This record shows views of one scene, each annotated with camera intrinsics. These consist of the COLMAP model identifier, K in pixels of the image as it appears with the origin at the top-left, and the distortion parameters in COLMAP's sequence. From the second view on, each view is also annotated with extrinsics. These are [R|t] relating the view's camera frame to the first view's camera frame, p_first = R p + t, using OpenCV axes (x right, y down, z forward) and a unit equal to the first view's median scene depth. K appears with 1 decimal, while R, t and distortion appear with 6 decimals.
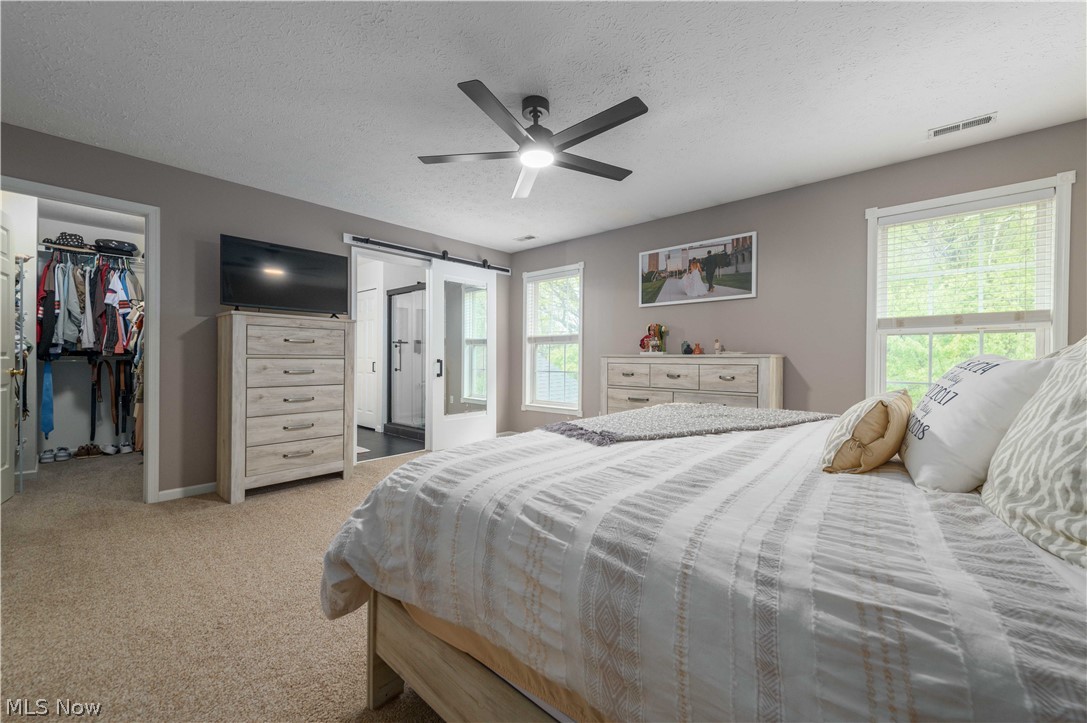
lens RADIAL K [[432.5, 0, 547.4], [0, 432.5, 359.5], [0, 0, 1]] dist [0.013527, -0.000694]
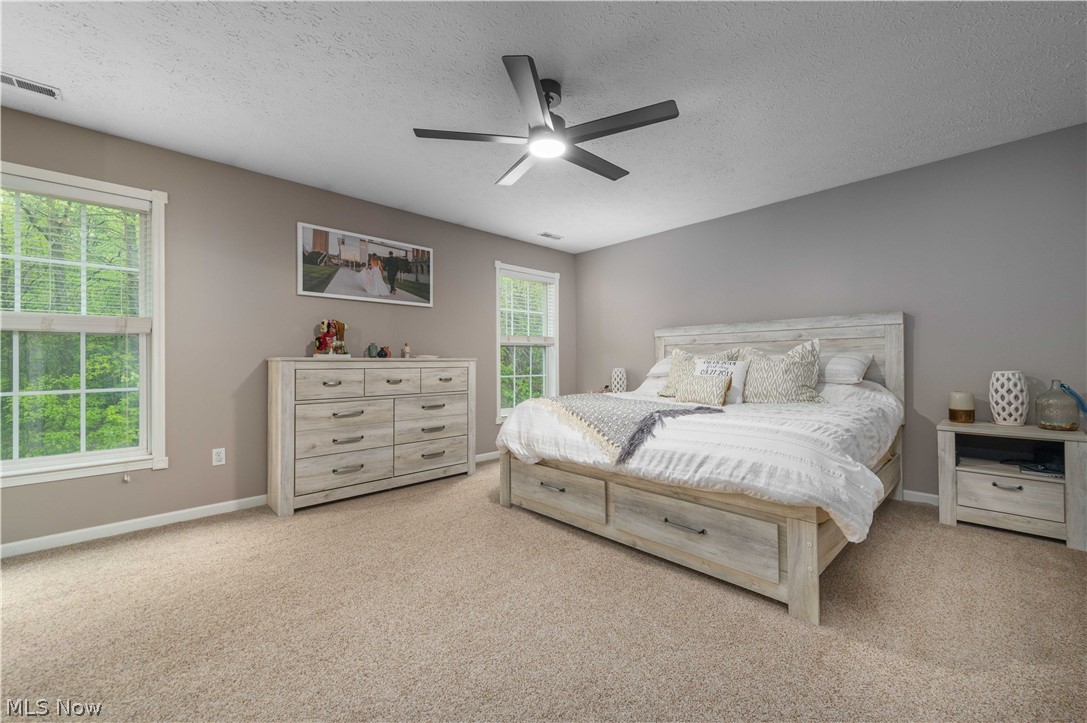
lens RADIAL K [[432.5, 0, 546.8], [0, 432.5, 360.3], [0, 0, 1]] dist [0.013527, -0.000694]
pose [[0.059843, -0.003448, 0.998202, -0.571917], [0.004600, 0.999984, 0.003178, -0.007466], [-0.998197, 0.004402, 0.059857, 0.583180]]
